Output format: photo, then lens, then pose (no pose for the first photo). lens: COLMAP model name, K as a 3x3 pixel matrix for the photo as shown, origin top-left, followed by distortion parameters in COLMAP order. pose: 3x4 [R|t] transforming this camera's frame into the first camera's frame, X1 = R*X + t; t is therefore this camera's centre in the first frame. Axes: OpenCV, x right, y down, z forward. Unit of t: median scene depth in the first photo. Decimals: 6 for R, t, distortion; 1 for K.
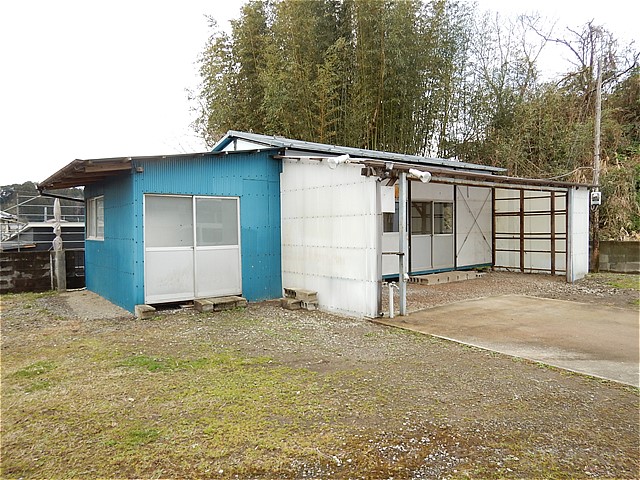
lens RADIAL K [[445.4, 0, 320.0], [0, 445.4, 240.0], [0, 0, 1]] dist [0.039267, 0.002594]
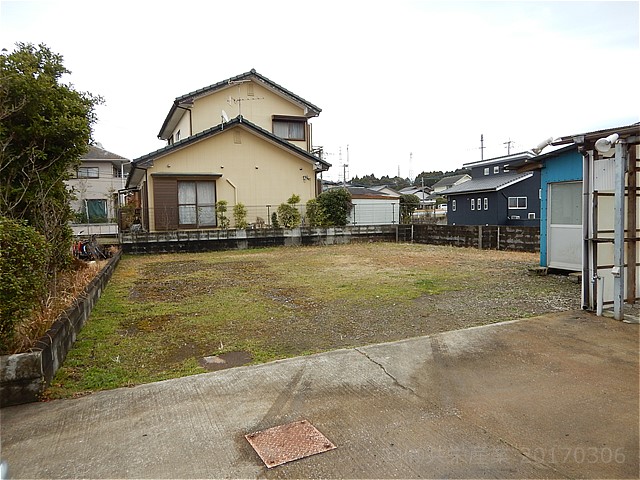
lens RADIAL K [[445.4, 0, 320.0], [0, 445.4, 240.0], [0, 0, 1]] dist [0.039267, 0.002594]
pose [[-0.231814, 0.052409, -0.971347, 1.463098], [-0.026041, 0.997855, 0.060054, 0.002087], [0.972412, 0.039216, -0.229952, 0.971459]]
